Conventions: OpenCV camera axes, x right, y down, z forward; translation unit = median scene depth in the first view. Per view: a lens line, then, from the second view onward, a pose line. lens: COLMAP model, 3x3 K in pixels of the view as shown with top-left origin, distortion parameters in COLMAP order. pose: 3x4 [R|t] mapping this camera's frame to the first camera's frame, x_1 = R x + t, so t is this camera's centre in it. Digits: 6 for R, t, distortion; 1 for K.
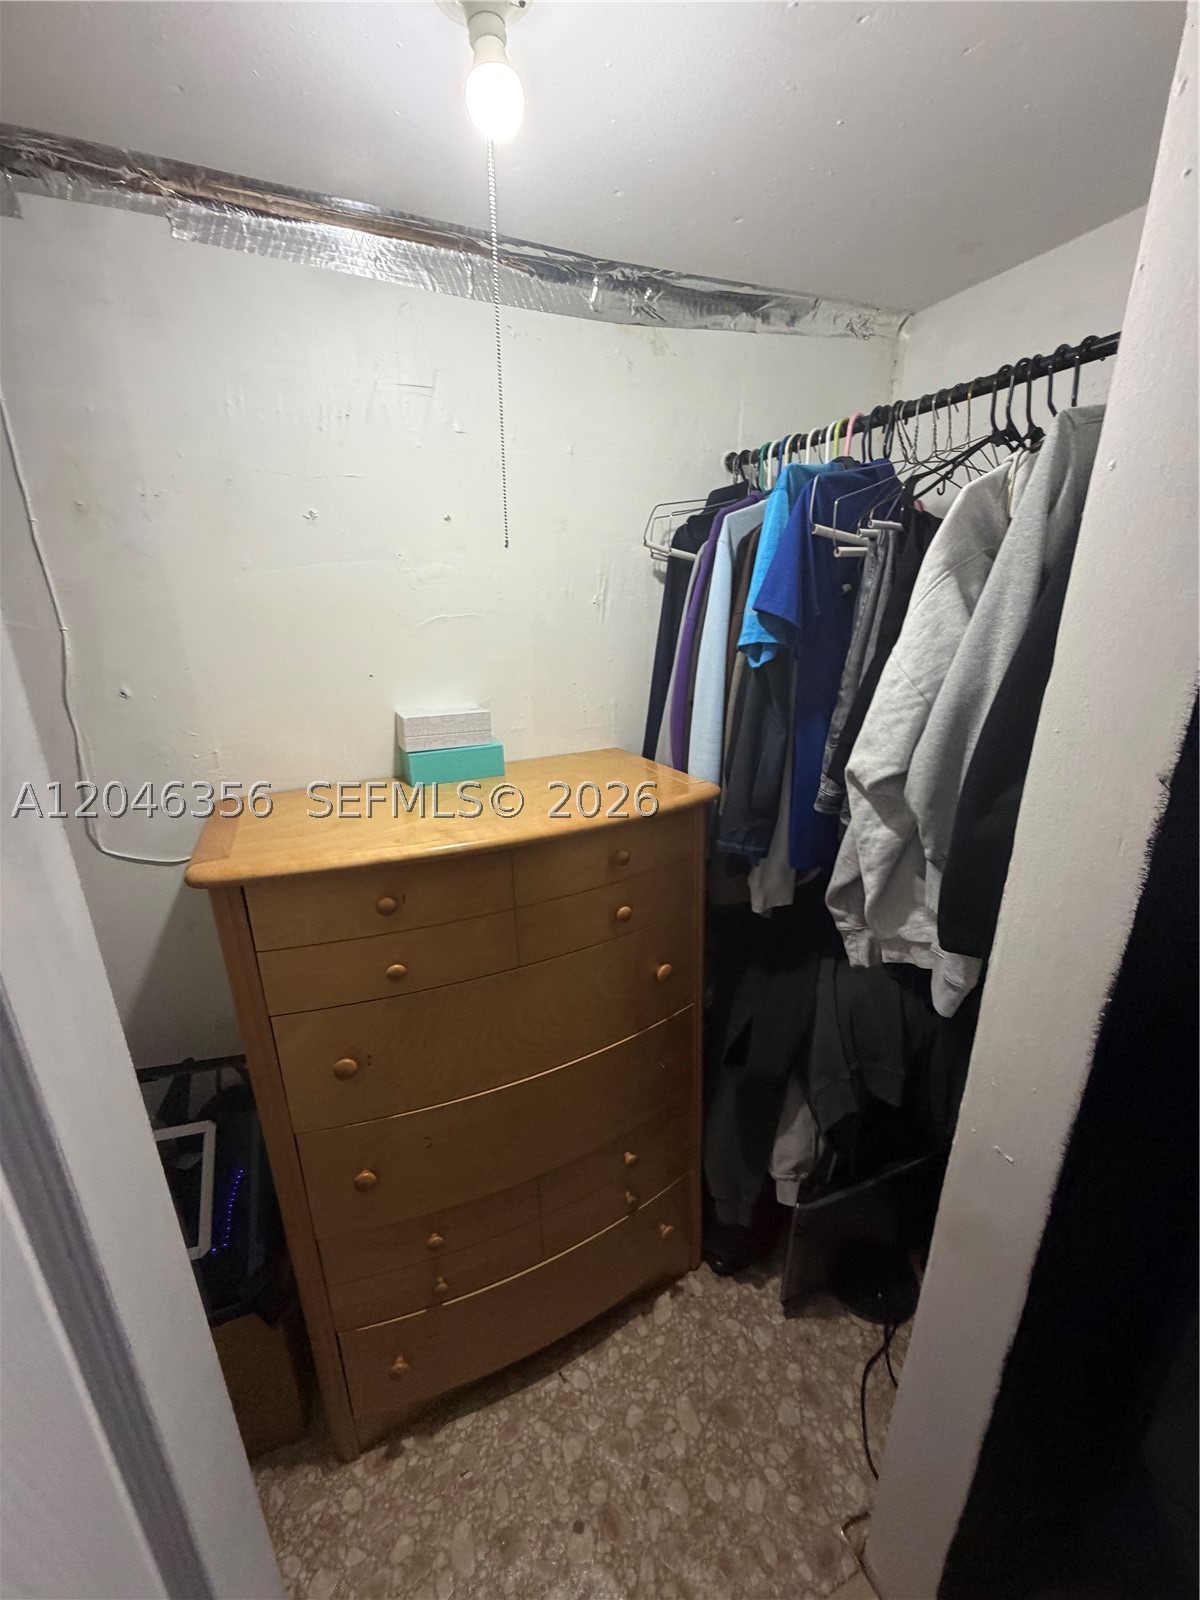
lens RADIAL K [[638.6, 0, 600.0], [0, 638.6, 800.0], [0, 0, 1]] dist [-0.015490, 0.000339]
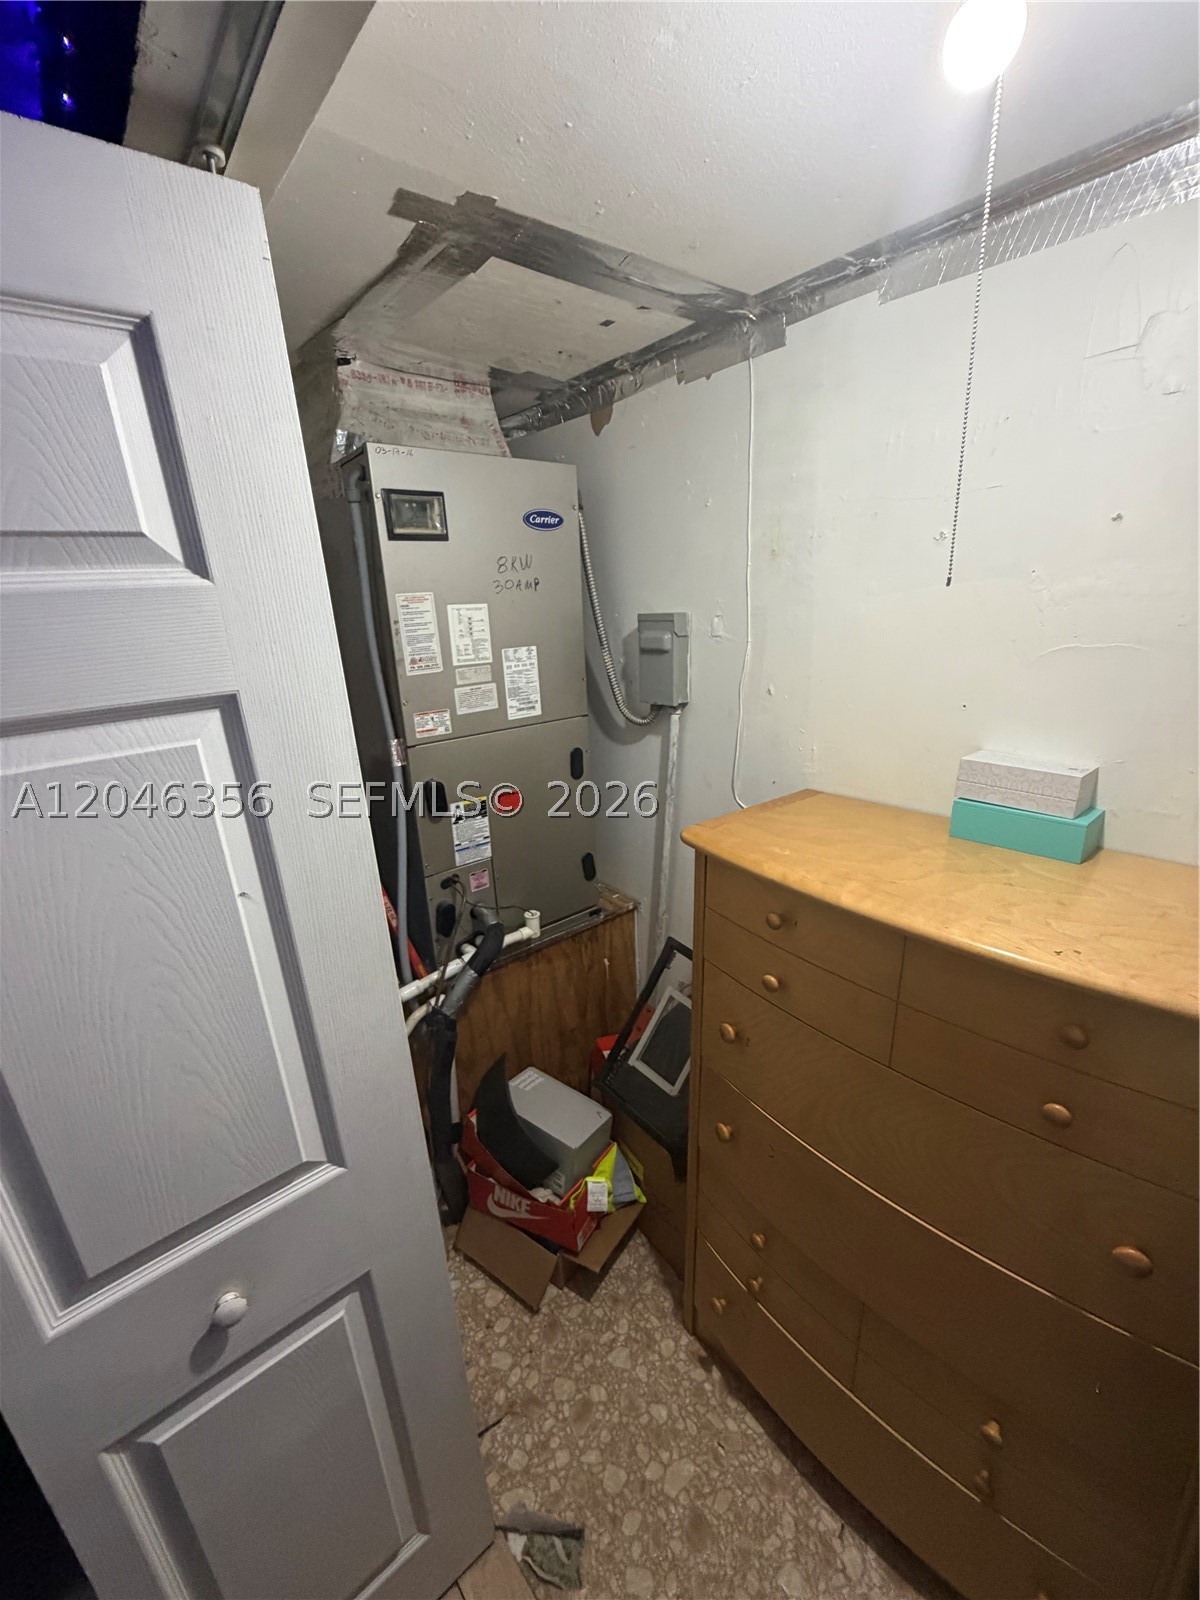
lens RADIAL K [[636.1, 0, 600.0], [0, 636.1, 800.0], [0, 0, 1]] dist [-0.001257, 0.000330]
pose [[0.281629, 0.291564, -0.914153, 0.665329], [-0.334110, 0.922892, 0.191419, -0.116271], [0.899475, 0.251519, 0.357328, 0.273640]]
